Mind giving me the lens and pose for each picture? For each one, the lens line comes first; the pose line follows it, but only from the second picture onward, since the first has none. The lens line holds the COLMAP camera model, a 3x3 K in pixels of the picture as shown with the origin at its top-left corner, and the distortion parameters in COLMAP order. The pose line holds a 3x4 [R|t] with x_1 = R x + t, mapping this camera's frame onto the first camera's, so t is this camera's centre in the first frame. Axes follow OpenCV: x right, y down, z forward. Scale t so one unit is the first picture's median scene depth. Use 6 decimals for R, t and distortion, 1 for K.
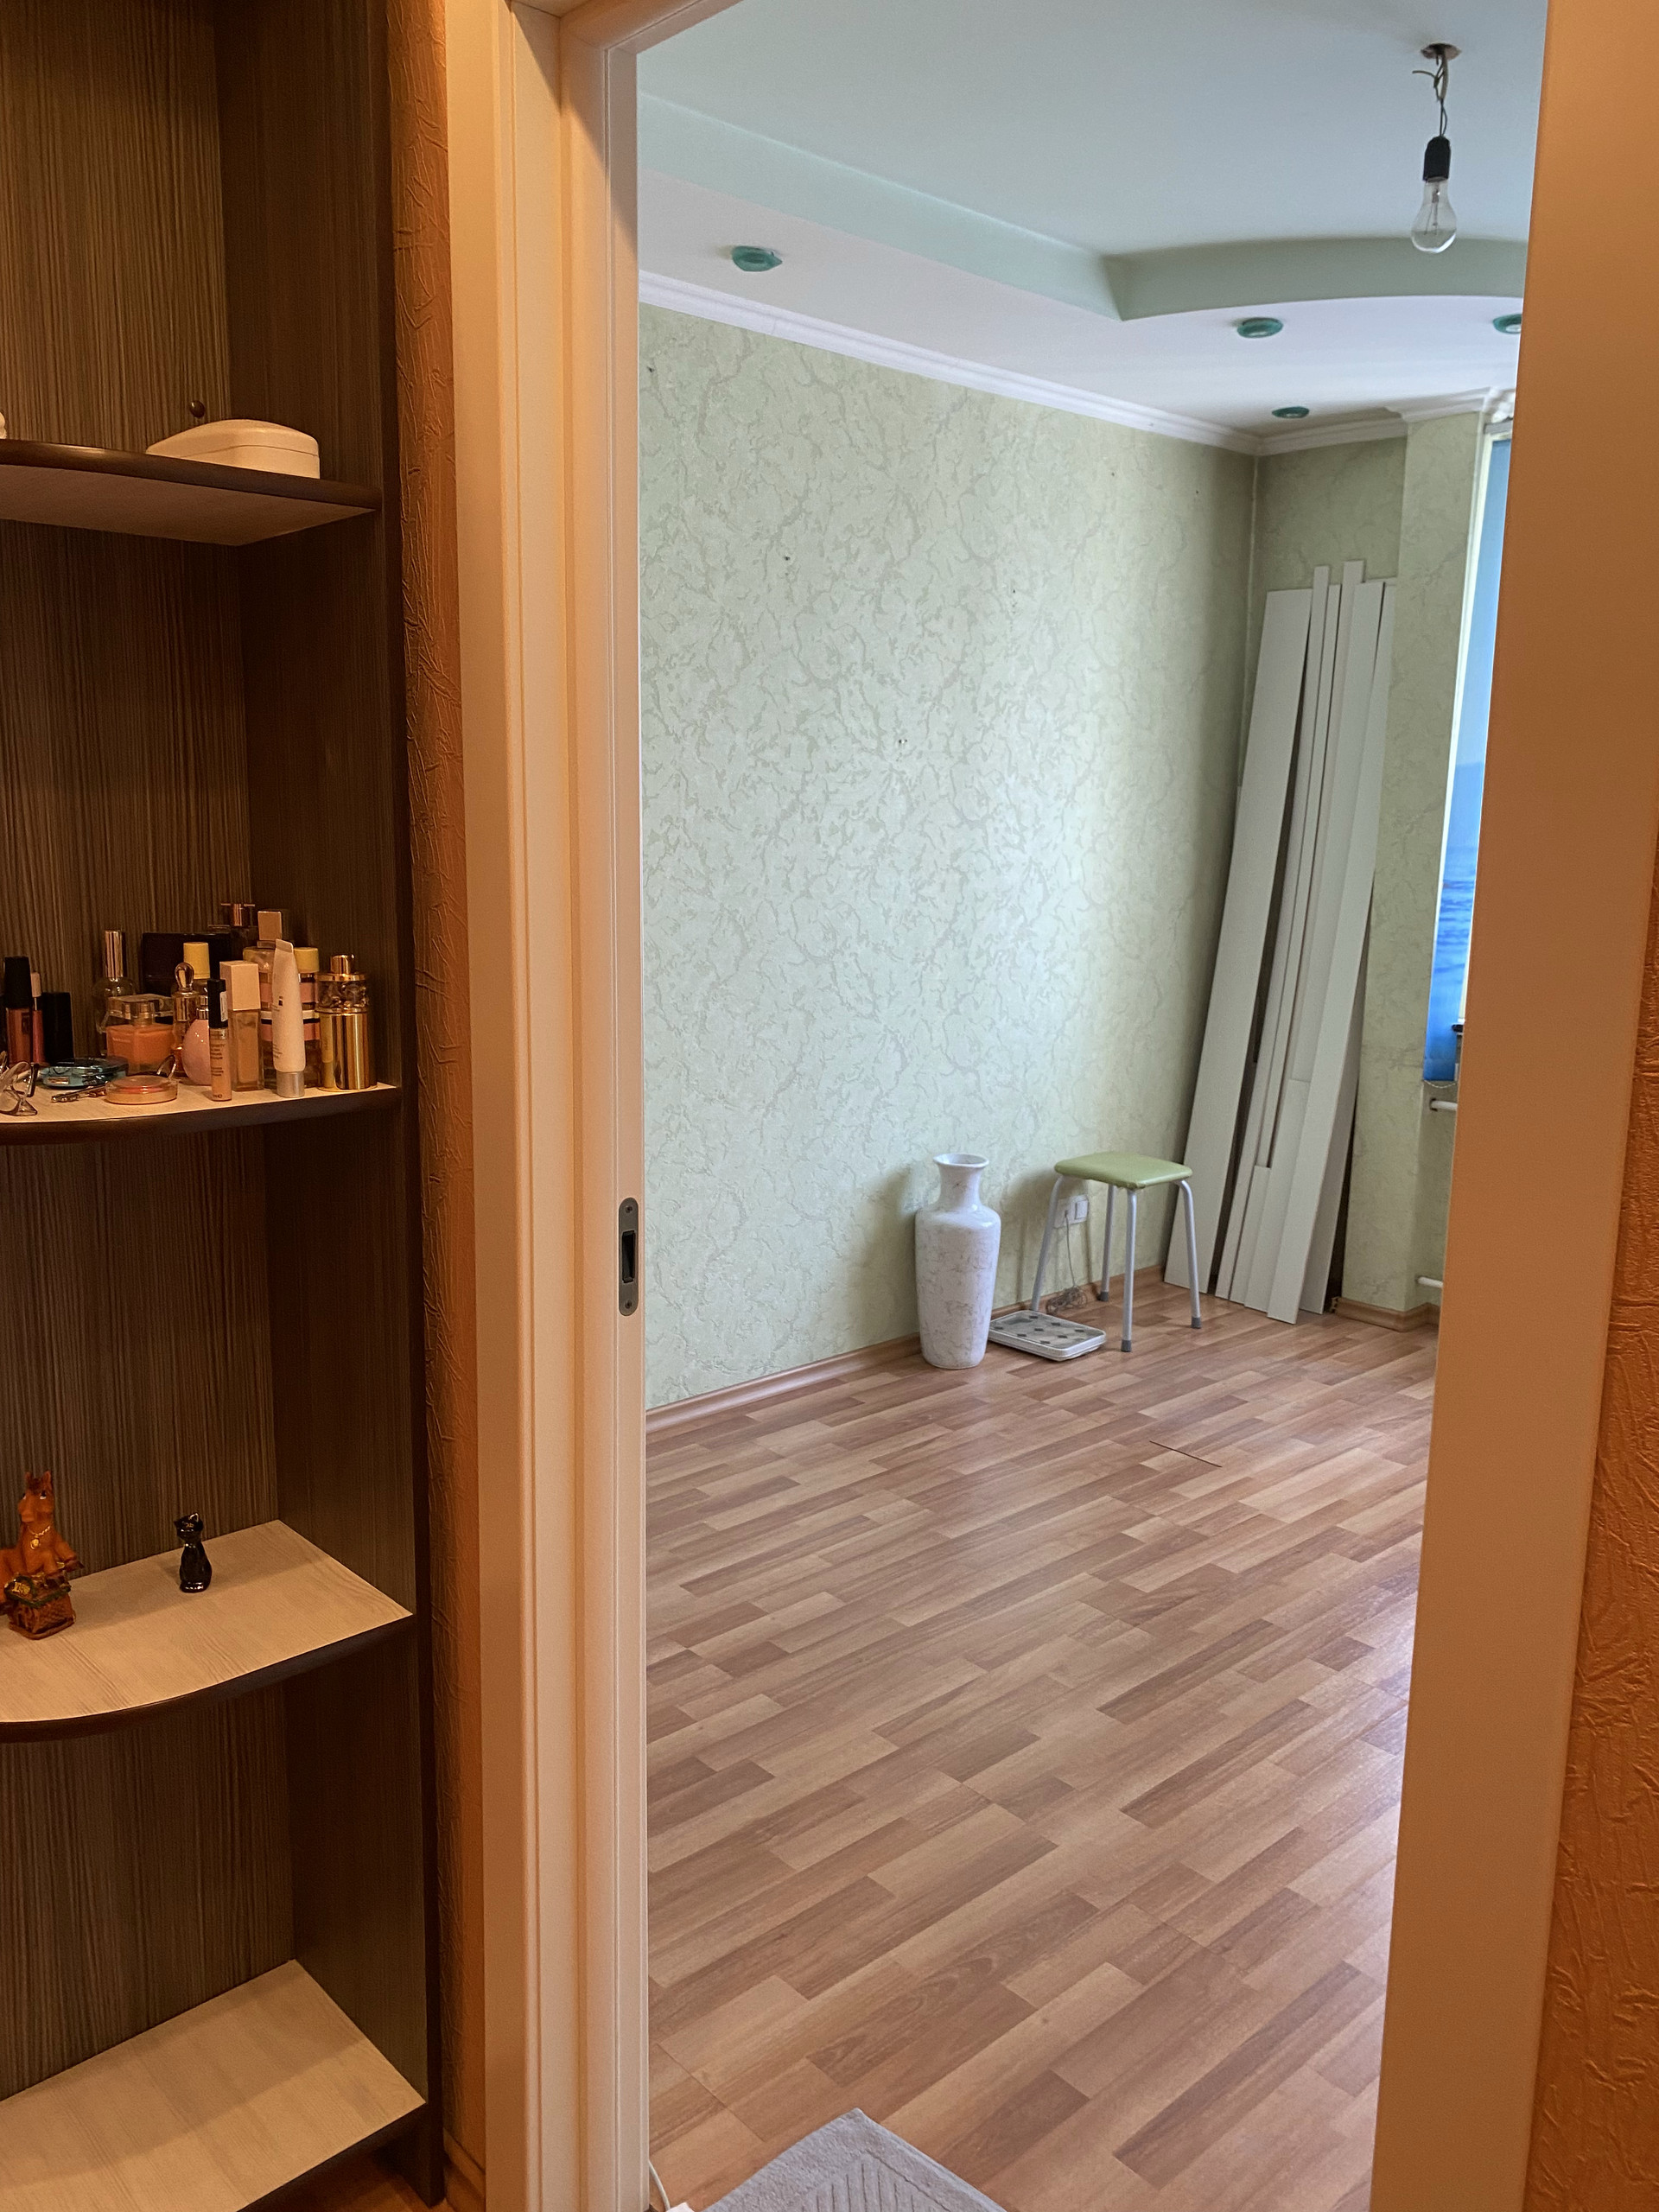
lens RADIAL K [[1700.4, 0, 828.0], [0, 1700.4, 1095.8], [0, 0, 1]] dist [0.018079, -0.004400]
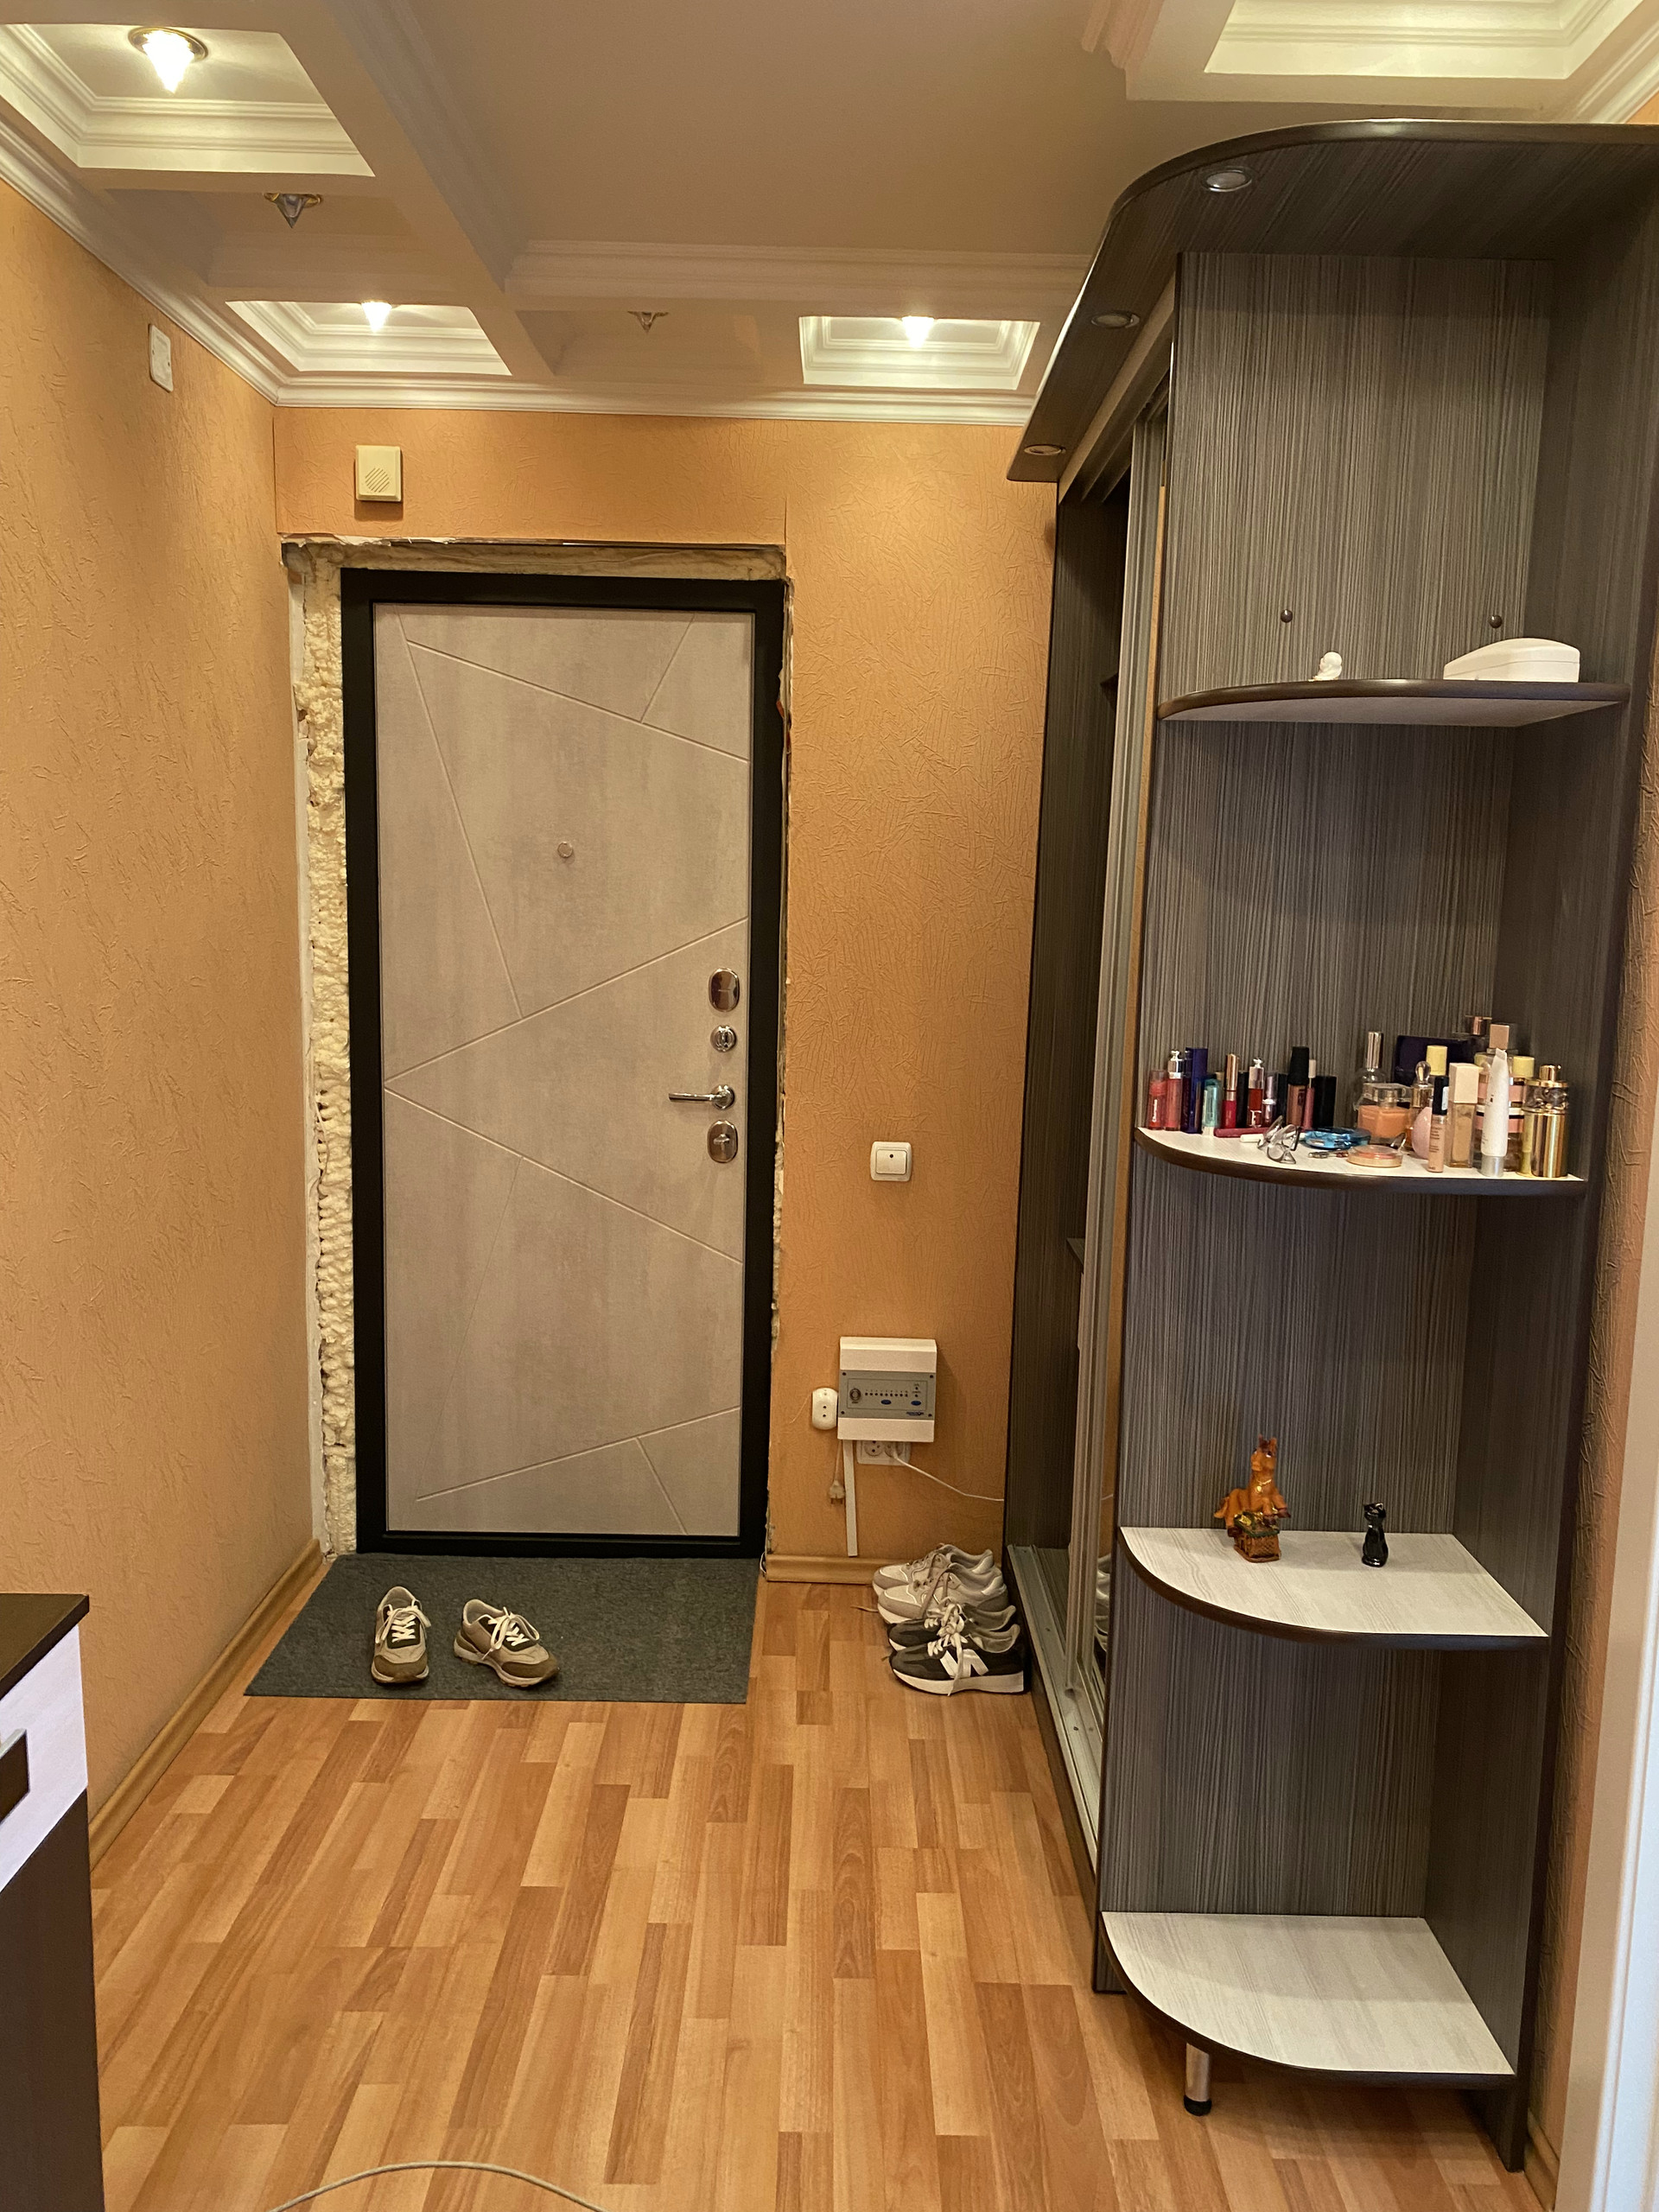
lens RADIAL K [[1700.4, 0, 828.0], [0, 1700.4, 1095.8], [0, 0, 1]] dist [0.018079, -0.004400]
pose [[0.739264, 0.094034, -0.666818, 0.138875], [-0.129740, 0.991540, -0.004009, 0.009498], [0.660800, 0.089476, 0.745210, -0.227806]]
